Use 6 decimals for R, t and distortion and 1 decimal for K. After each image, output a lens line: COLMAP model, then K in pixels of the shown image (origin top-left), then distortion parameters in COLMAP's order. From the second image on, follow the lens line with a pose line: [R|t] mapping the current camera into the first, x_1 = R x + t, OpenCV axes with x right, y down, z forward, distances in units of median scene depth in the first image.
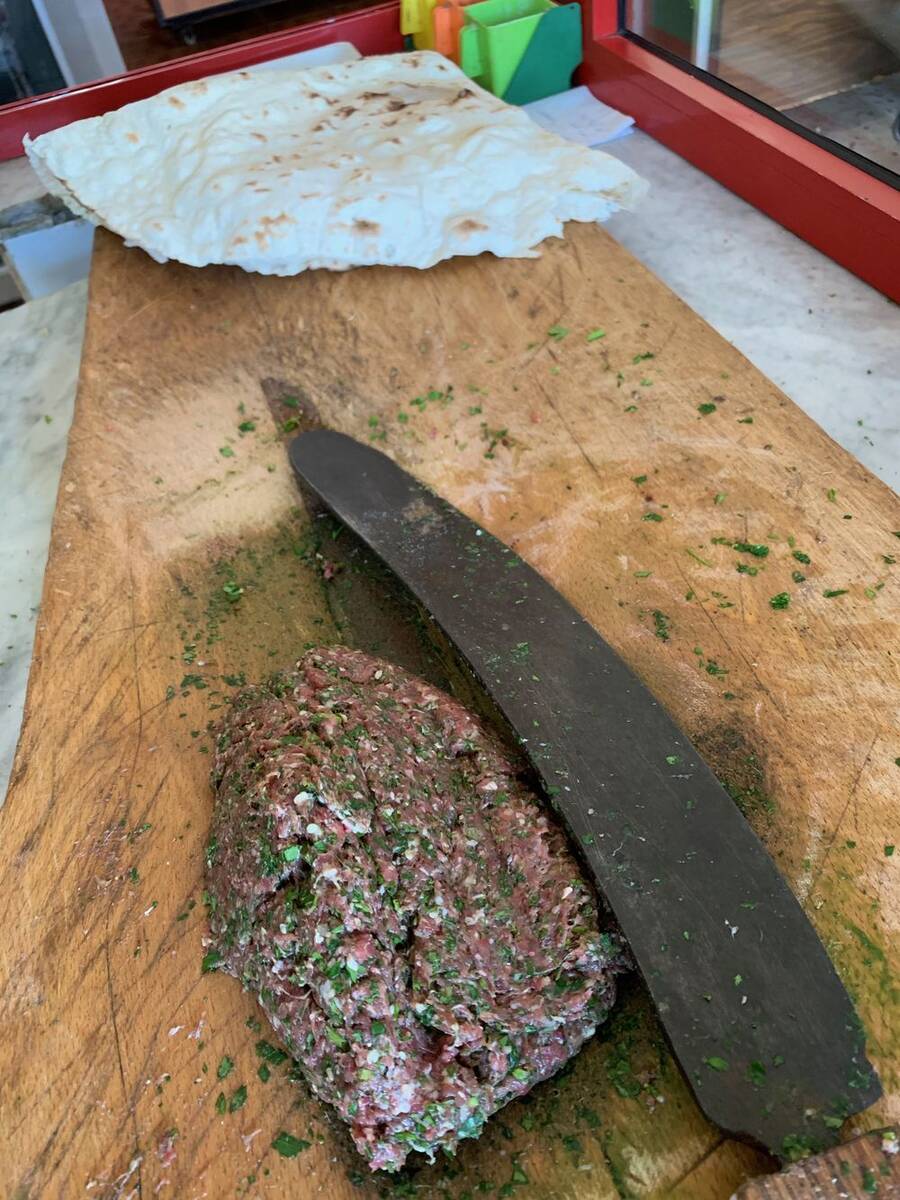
lens RADIAL K [[928.1, 0, 447.6], [0, 928.1, 602.7], [0, 0, 1]] dist [0.016273, -0.018422]
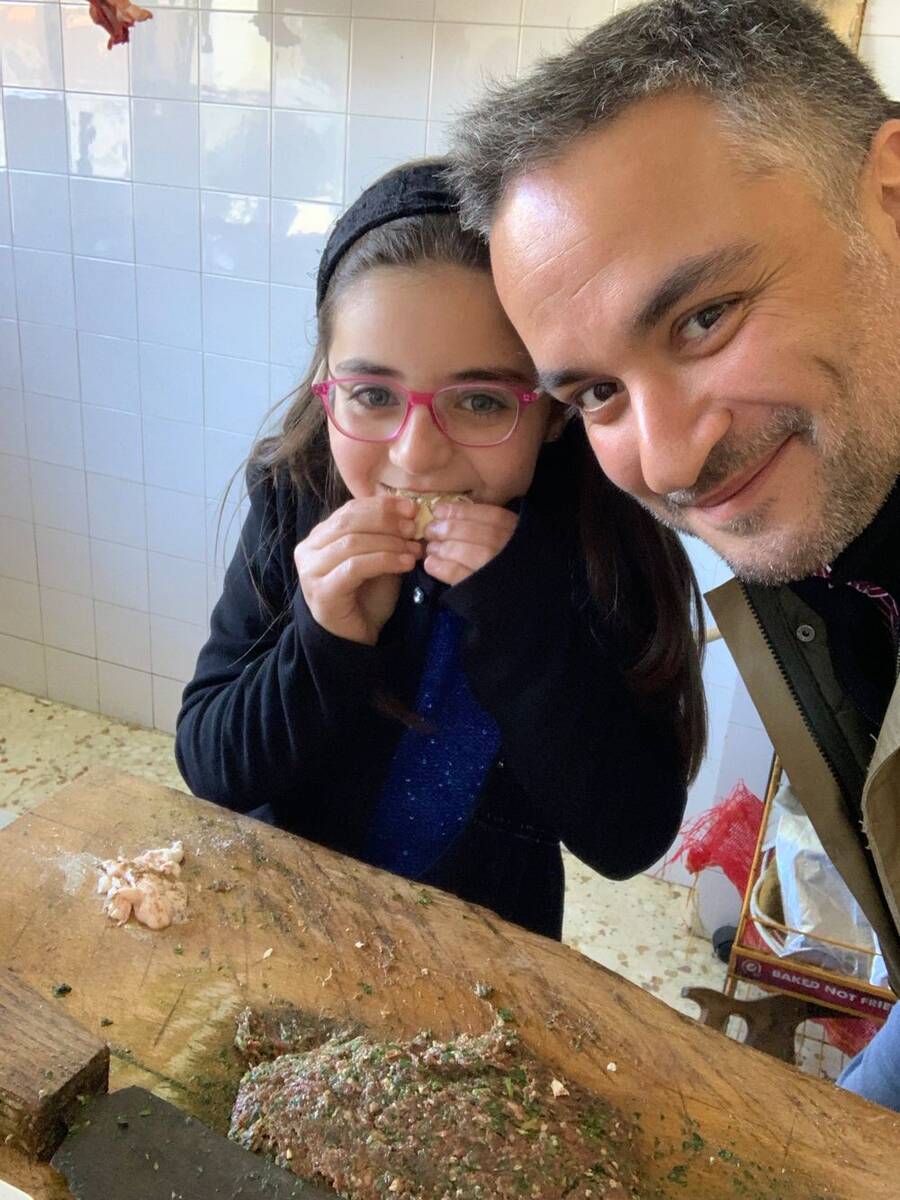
lens RADIAL K [[1076.4, 0, 443.6], [0, 1076.4, 597.5], [0, 0, 1]] dist [-0.034234, -0.001419]
pose [[-0.681113, 0.356544, -0.639501, 0.566911], [-0.527728, 0.366379, 0.766335, -1.082960], [0.507532, 0.859444, -0.061387, 0.426114]]
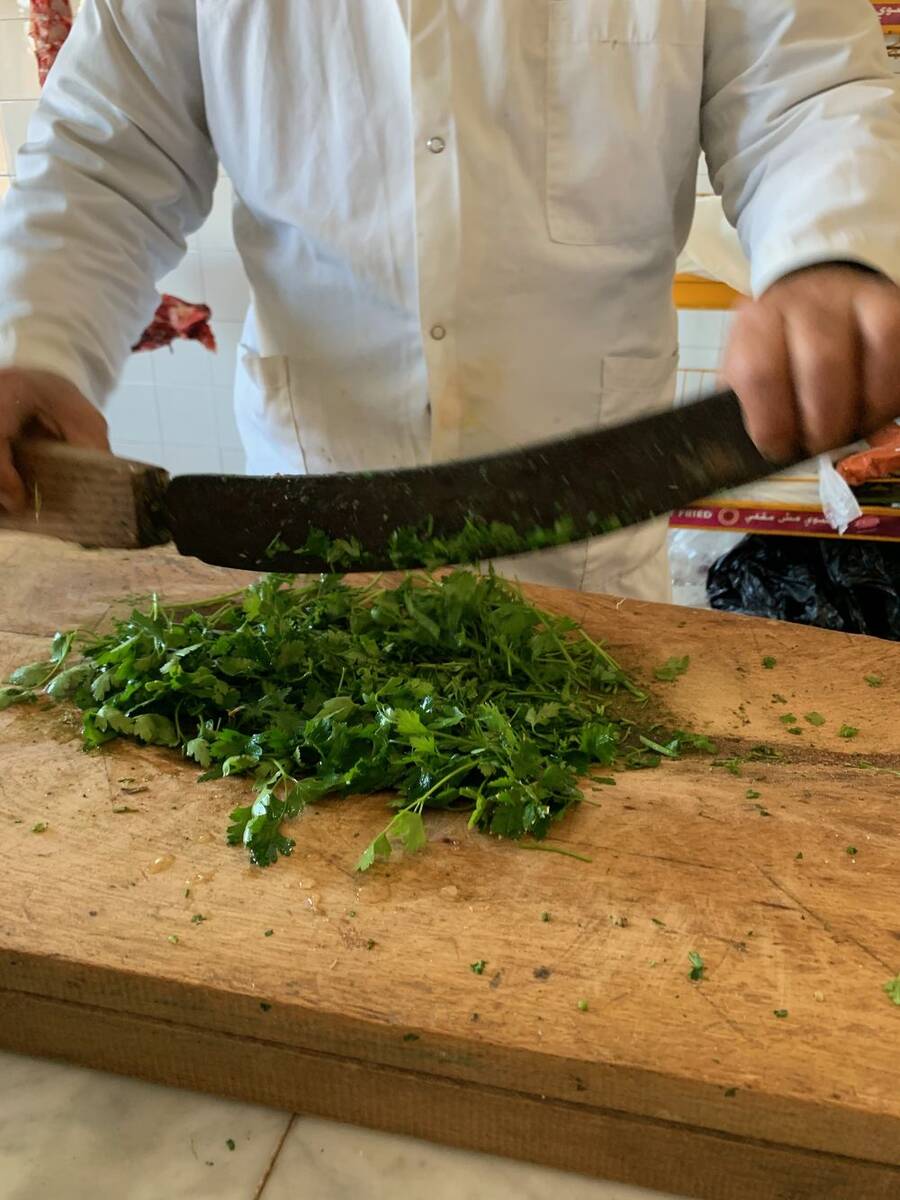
lens RADIAL K [[928.1, 0, 445.0], [0, 928.1, 599.2], [0, 0, 1]] dist [0.016273, -0.018422]
pose [[-0.527073, 0.465542, -0.710960, 0.912860], [-0.577517, 0.417515, 0.701537, -1.026377], [0.623432, 0.780353, 0.048797, 0.927130]]
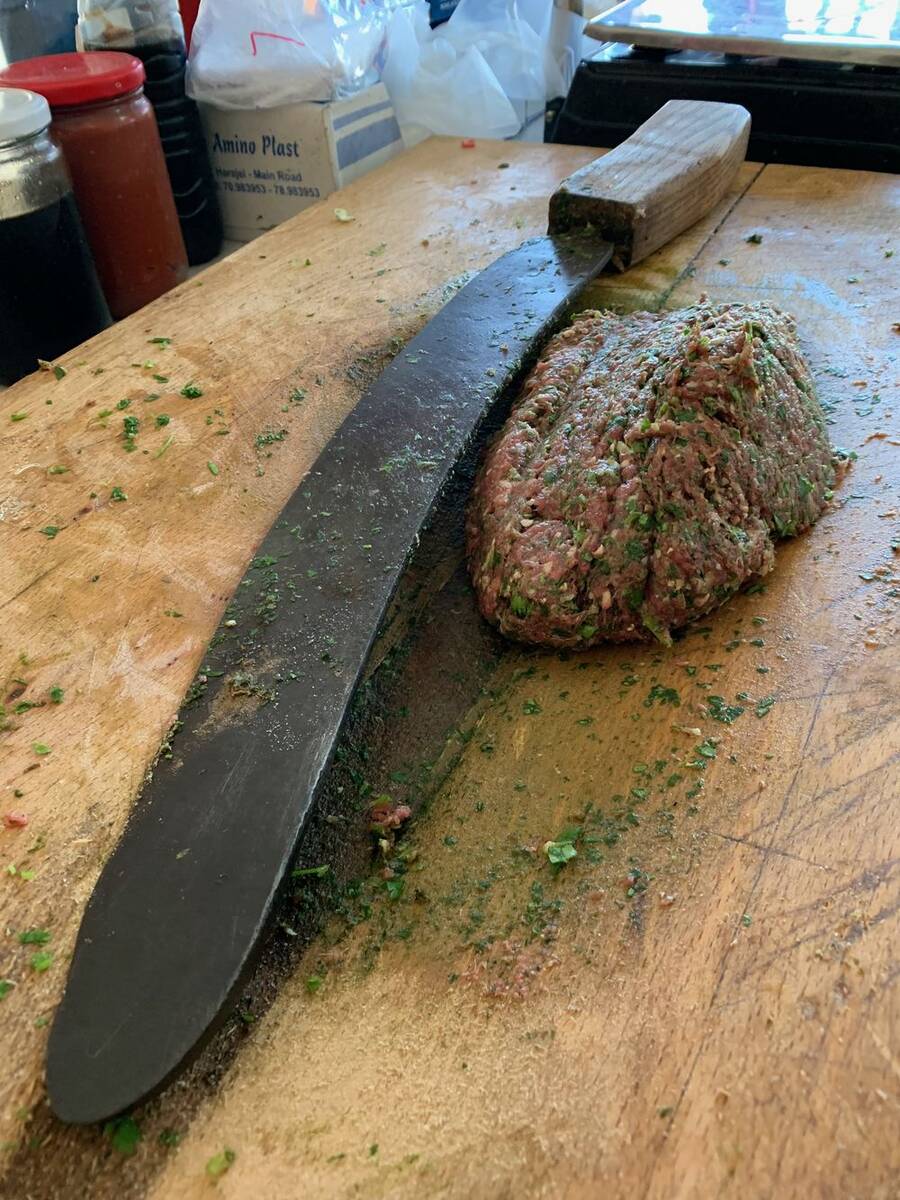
lens RADIAL K [[928.1, 0, 448.3], [0, 928.1, 601.2], [0, 0, 1]] dist [0.016273, -0.018422]
pose [[-0.685843, -0.338636, 0.644162, -0.596827], [0.621581, 0.187772, 0.760512, -0.589025], [-0.378492, 0.921991, 0.081708, 1.079996]]
